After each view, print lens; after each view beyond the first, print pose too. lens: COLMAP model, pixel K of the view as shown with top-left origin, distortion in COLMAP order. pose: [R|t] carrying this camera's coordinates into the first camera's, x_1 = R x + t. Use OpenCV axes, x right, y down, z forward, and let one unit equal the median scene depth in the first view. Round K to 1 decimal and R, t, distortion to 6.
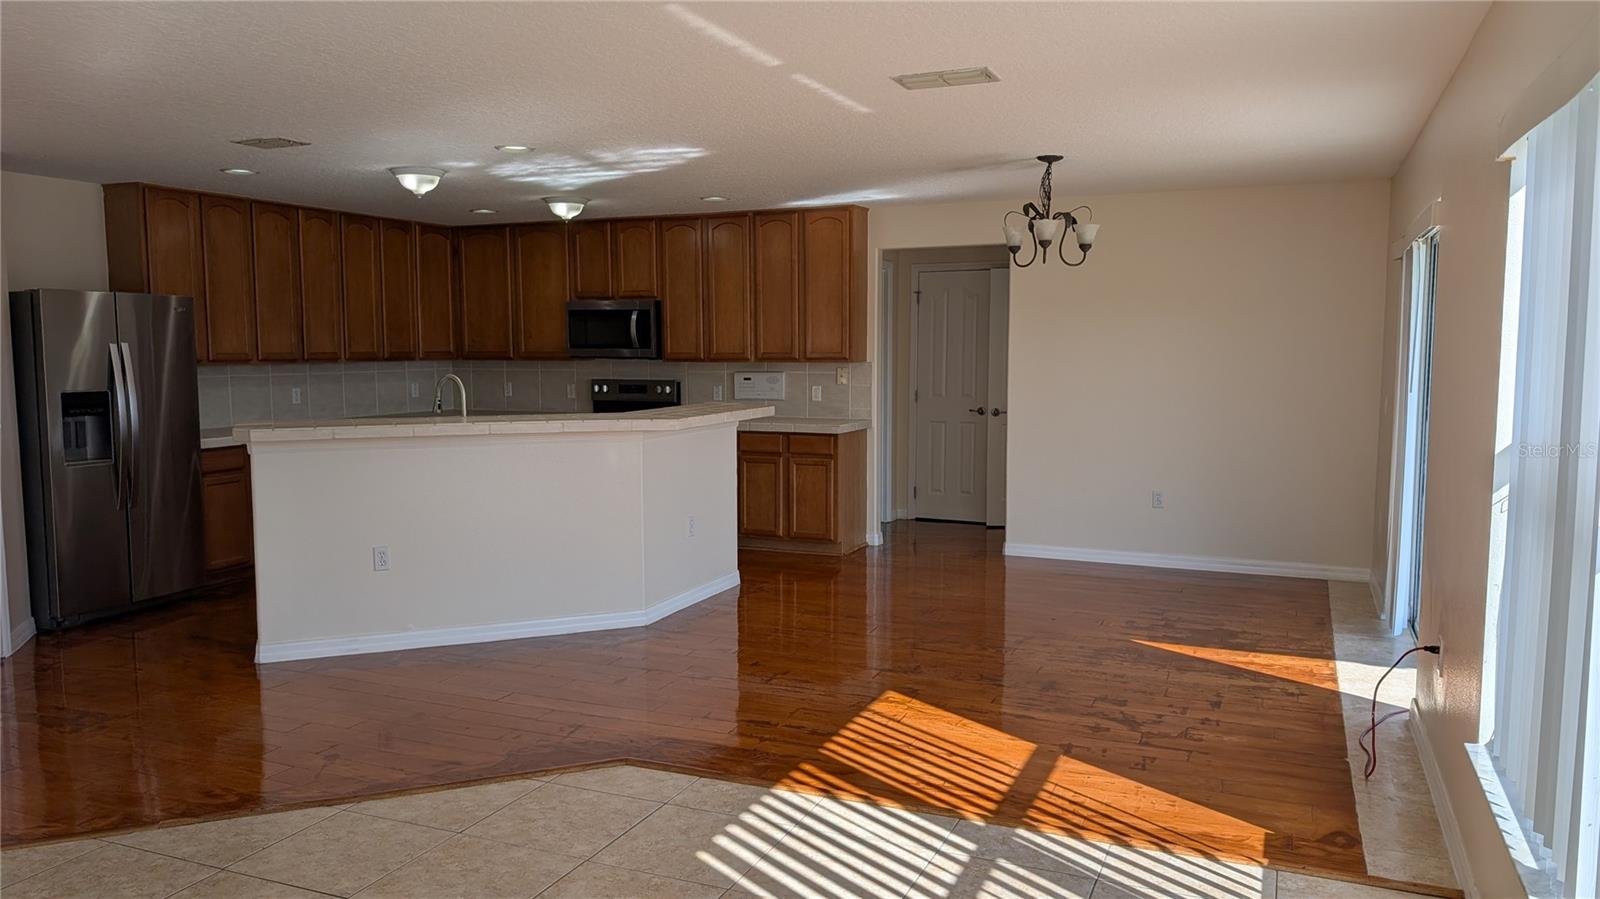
lens RADIAL K [[1133.6, 0, 800.0], [0, 1133.6, 449.5], [0, 0, 1]] dist [0.000902, -0.008800]
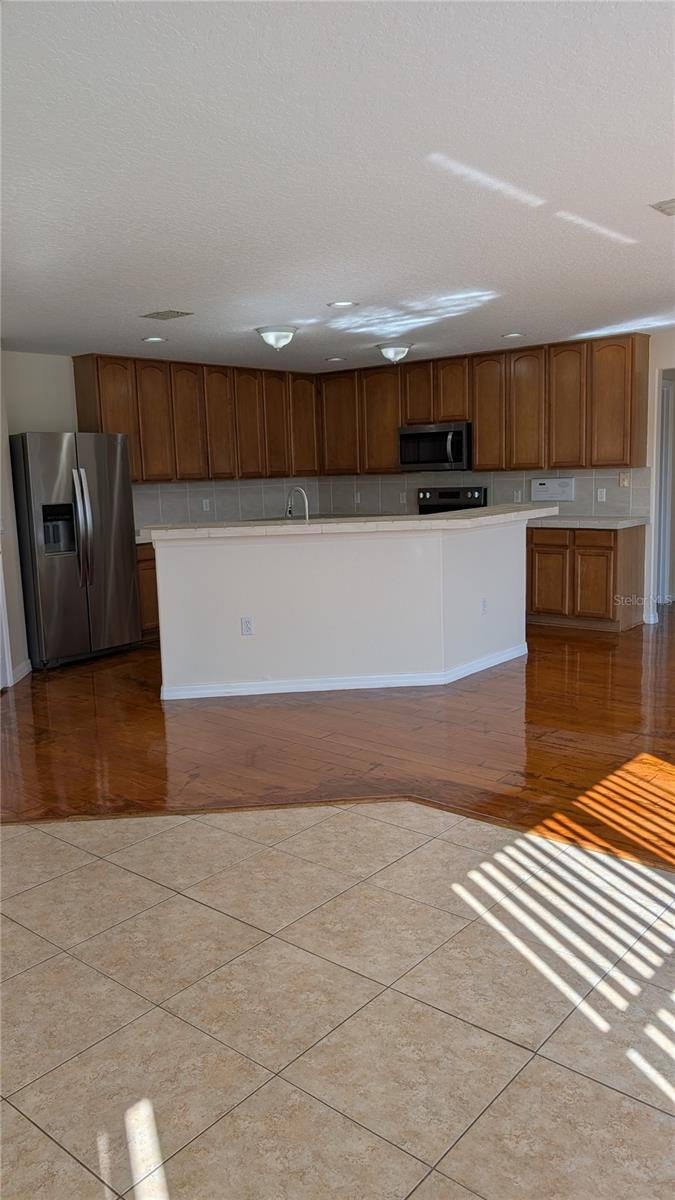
lens RADIAL K [[861.9, 0, 337.5], [0, 861.9, 600.0], [0, 0, 1]] dist [0.000794, -0.009175]
pose [[0.954528, 0.017306, -0.297619, 0.029681], [0.003062, 0.997692, 0.067835, -0.002958], [0.298106, -0.065662, 0.952272, 0.059206]]
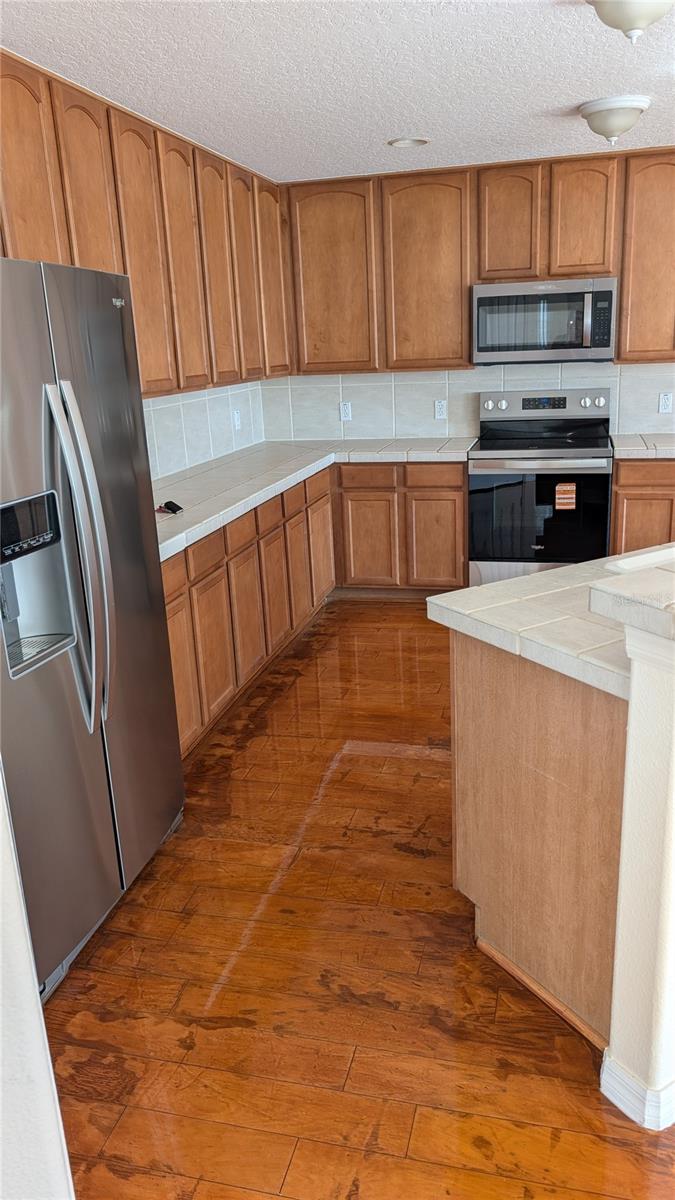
lens RADIAL K [[850.2, 0, 337.5], [0, 850.2, 600.0], [0, 0, 1]] dist [0.000902, -0.008800]
pose [[0.987621, -0.083217, 0.132962, -0.528203], [0.054445, 0.976833, 0.206962, -0.071022], [-0.147105, -0.197161, 0.969272, 0.621269]]
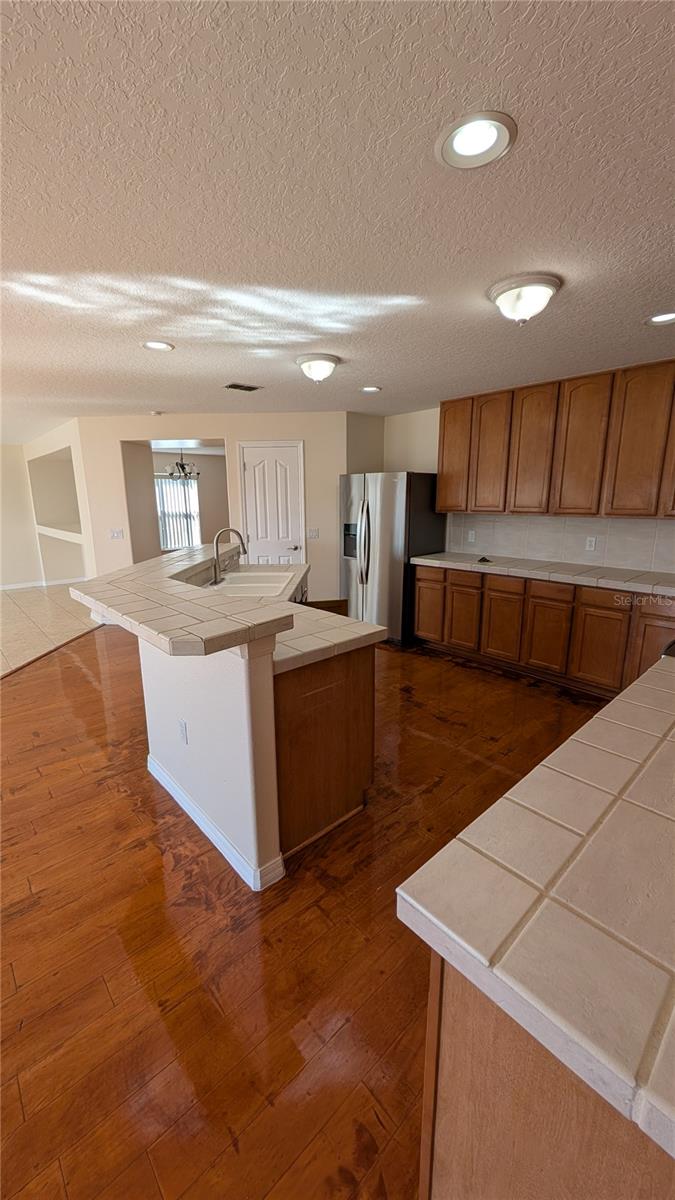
lens RADIAL K [[450.3, 0, 337.5], [0, 450.3, 600.0], [0, 0, 1]] dist [0.000061, -0.000013]
pose [[-0.418403, 0.201630, -0.885598, 0.132195], [-0.068955, 0.965182, 0.252327, -0.118603], [0.905640, 0.166640, -0.389932, 1.241232]]
